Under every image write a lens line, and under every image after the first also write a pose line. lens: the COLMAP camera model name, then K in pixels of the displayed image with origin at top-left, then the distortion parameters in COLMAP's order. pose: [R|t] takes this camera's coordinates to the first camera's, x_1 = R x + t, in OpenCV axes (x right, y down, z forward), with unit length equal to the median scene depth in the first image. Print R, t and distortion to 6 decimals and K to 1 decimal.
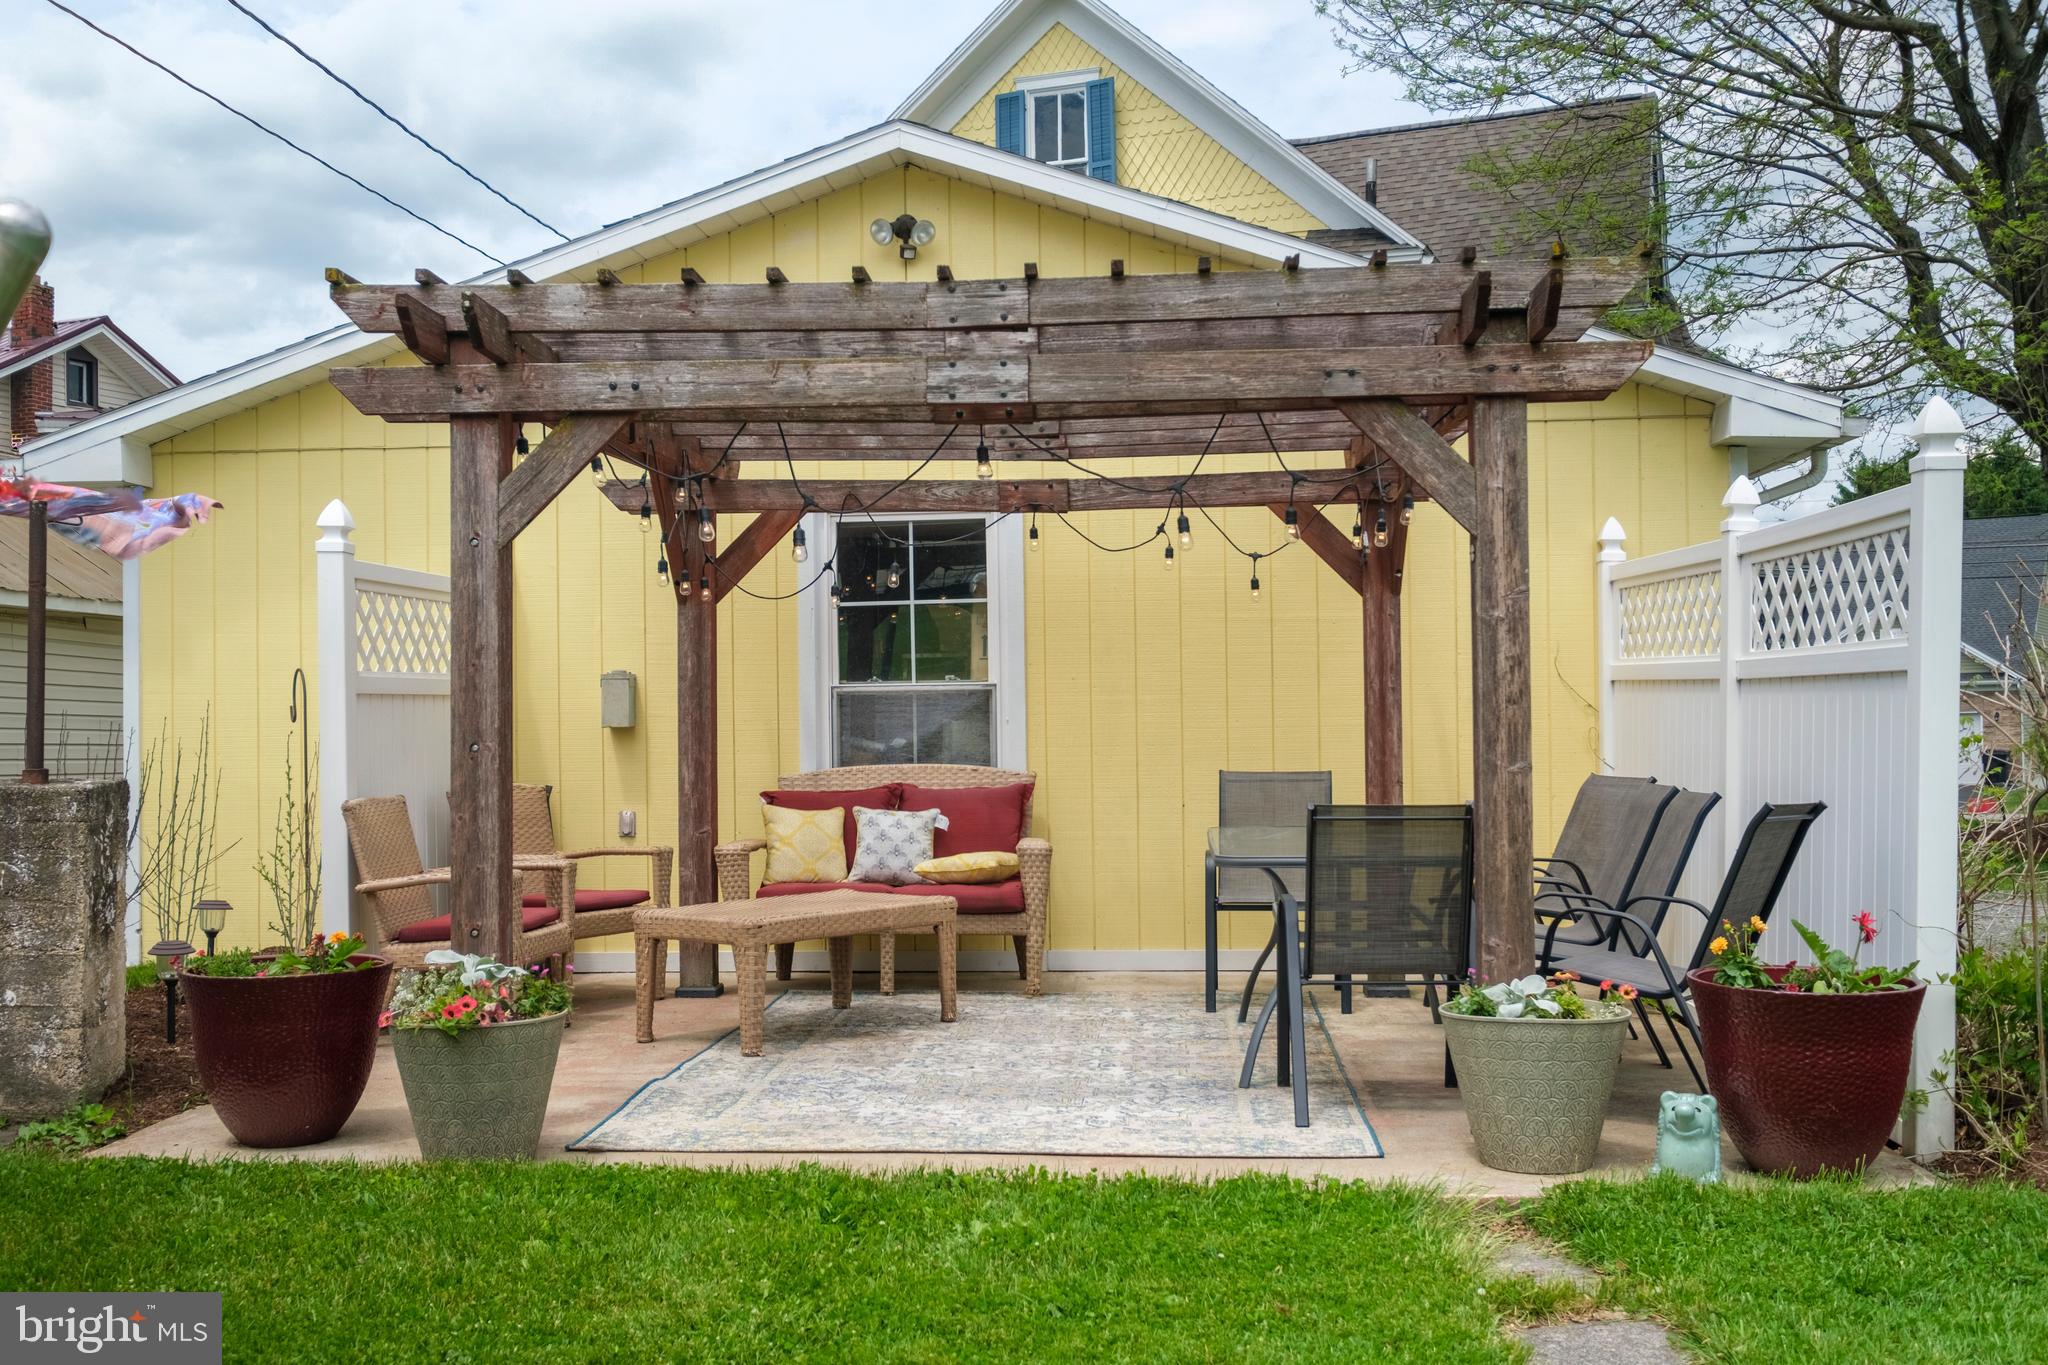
lens RADIAL K [[2060.6, 0, 1026.3], [0, 2060.6, 678.7], [0, 0, 1]] dist [-0.020129, 0.000000]
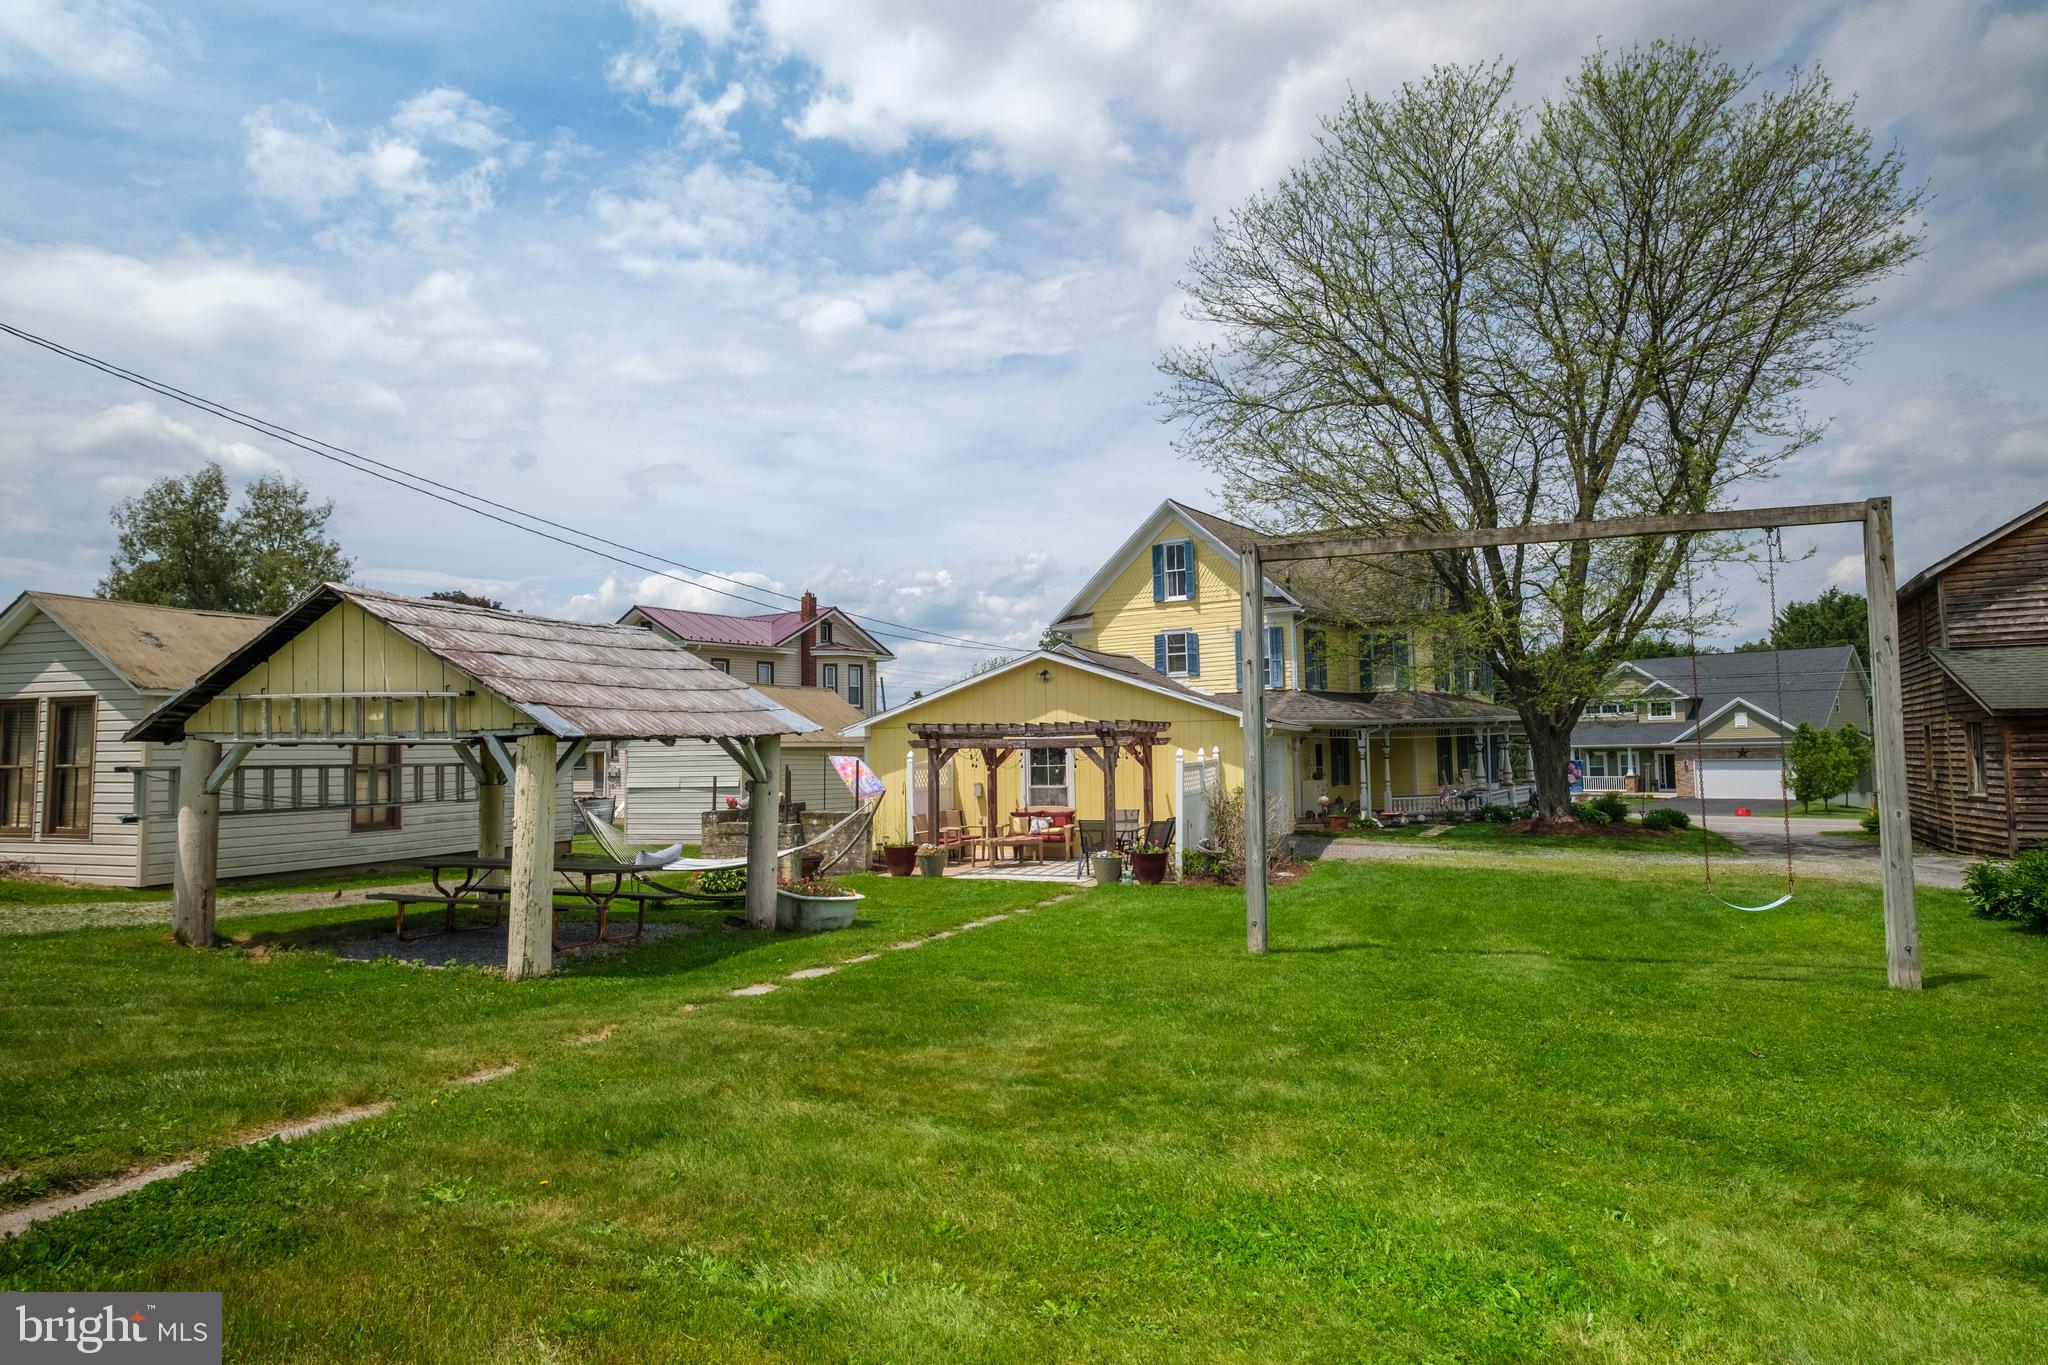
lens RADIAL K [[1245.8, 0, 1018.1], [0, 1245.8, 681.5], [0, 0, 1]] dist [-0.004099, 0.001653]
pose [[0.966957, -0.015454, -0.254472, 0.622204], [0.007156, 0.999413, -0.033505, -0.146602], [0.254840, 0.030577, 0.966500, -1.682212]]
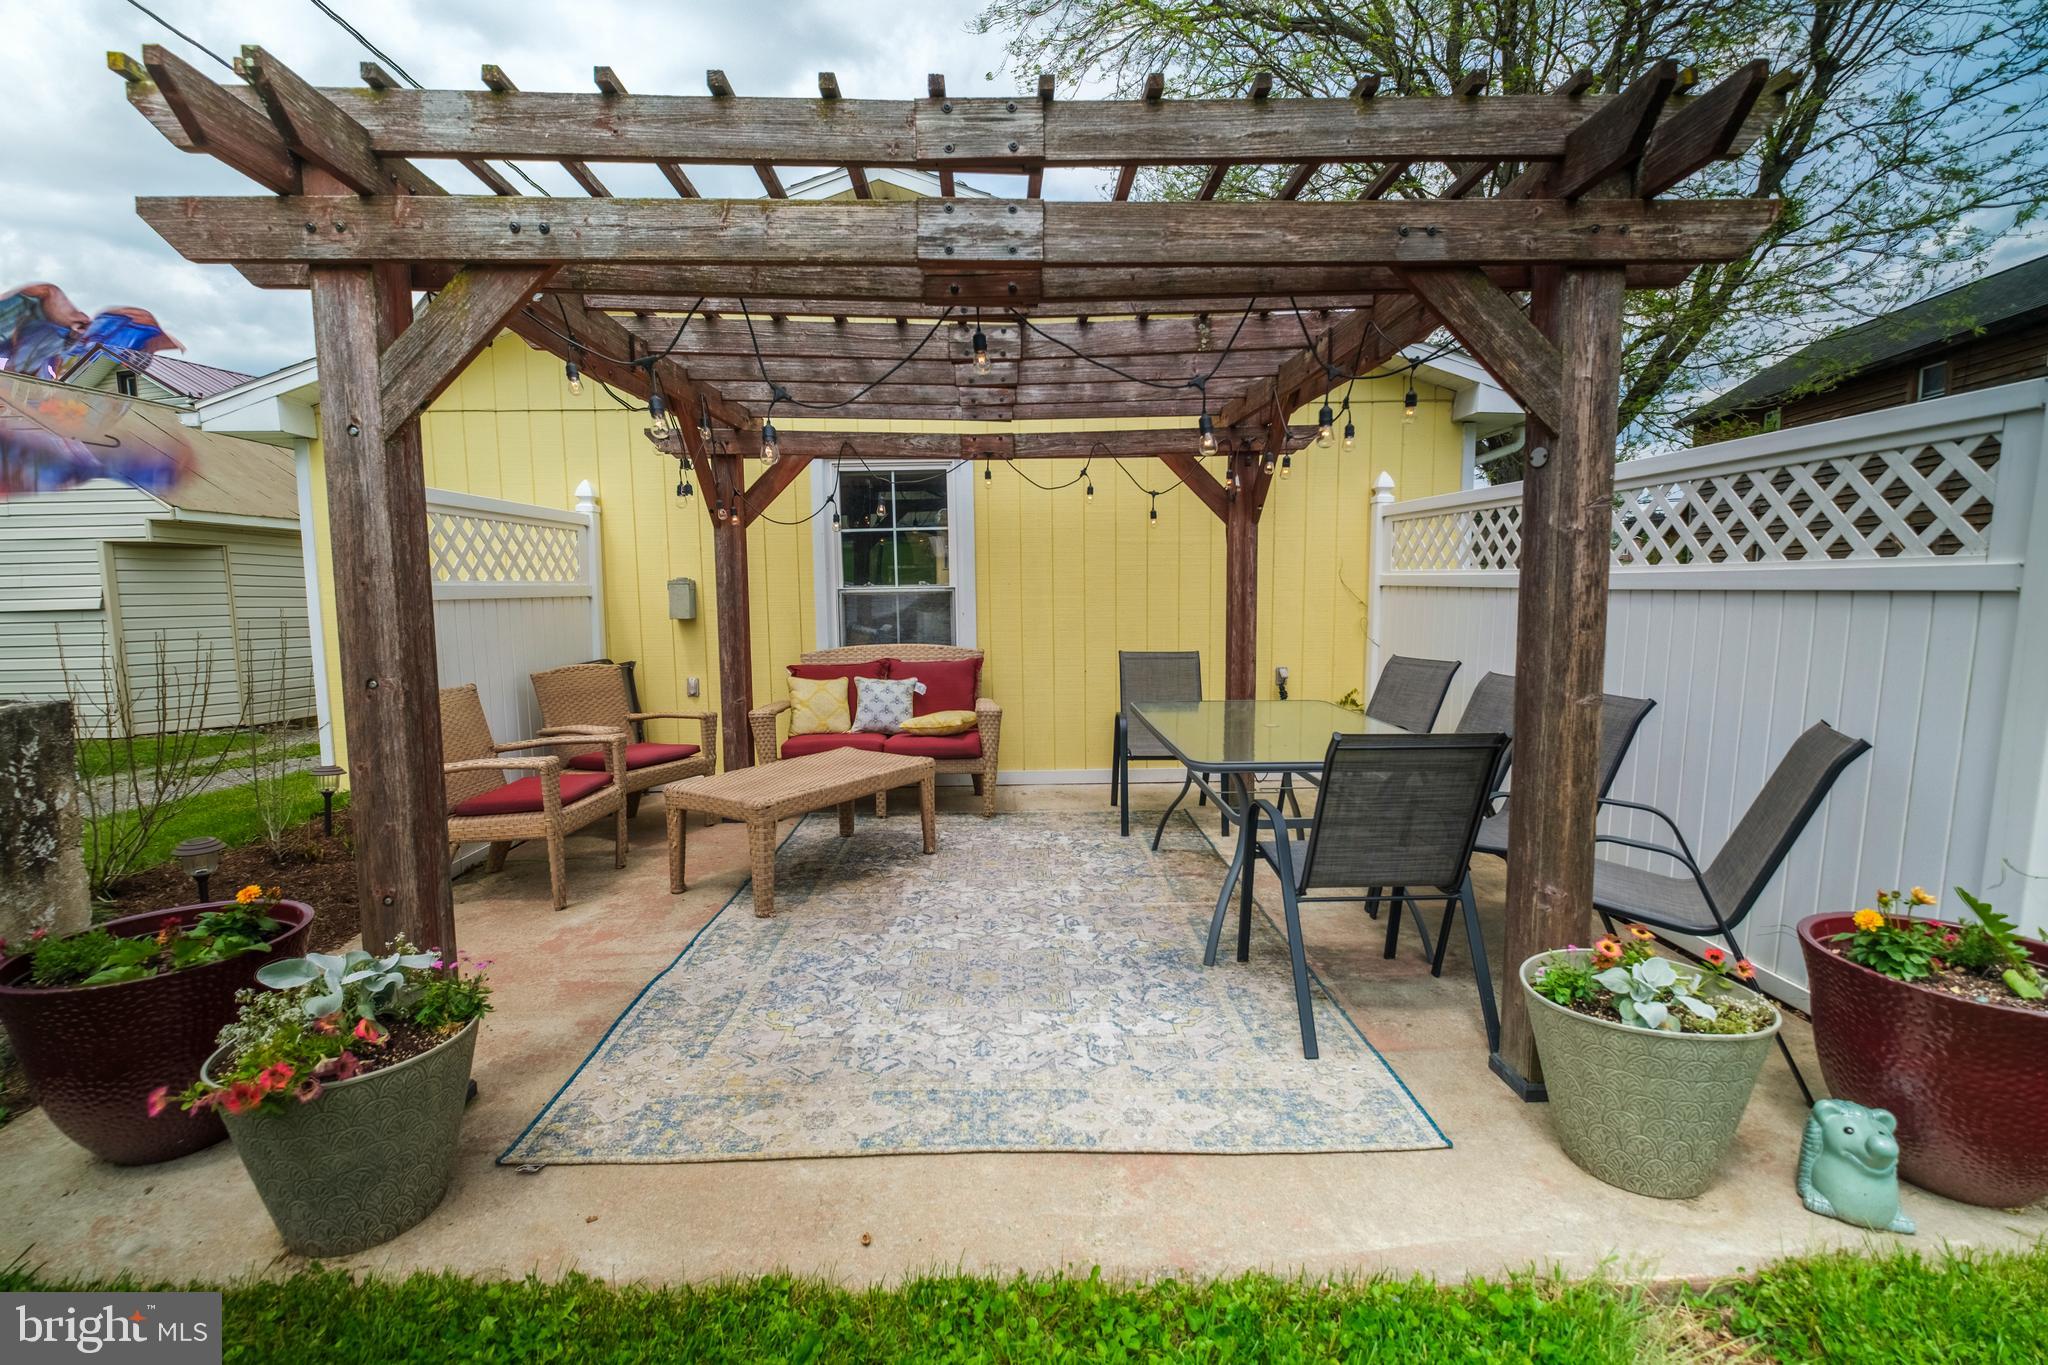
lens RADIAL K [[876.4, 0, 1021.4], [0, 876.4, 671.8], [0, 0, 1]] dist [0.004494, -0.000263]
pose [[0.995822, -0.009128, 0.090855, -0.029709], [-0.000998, 0.993844, 0.110785, -0.008043], [-0.091307, -0.110413, 0.989683, 0.468644]]
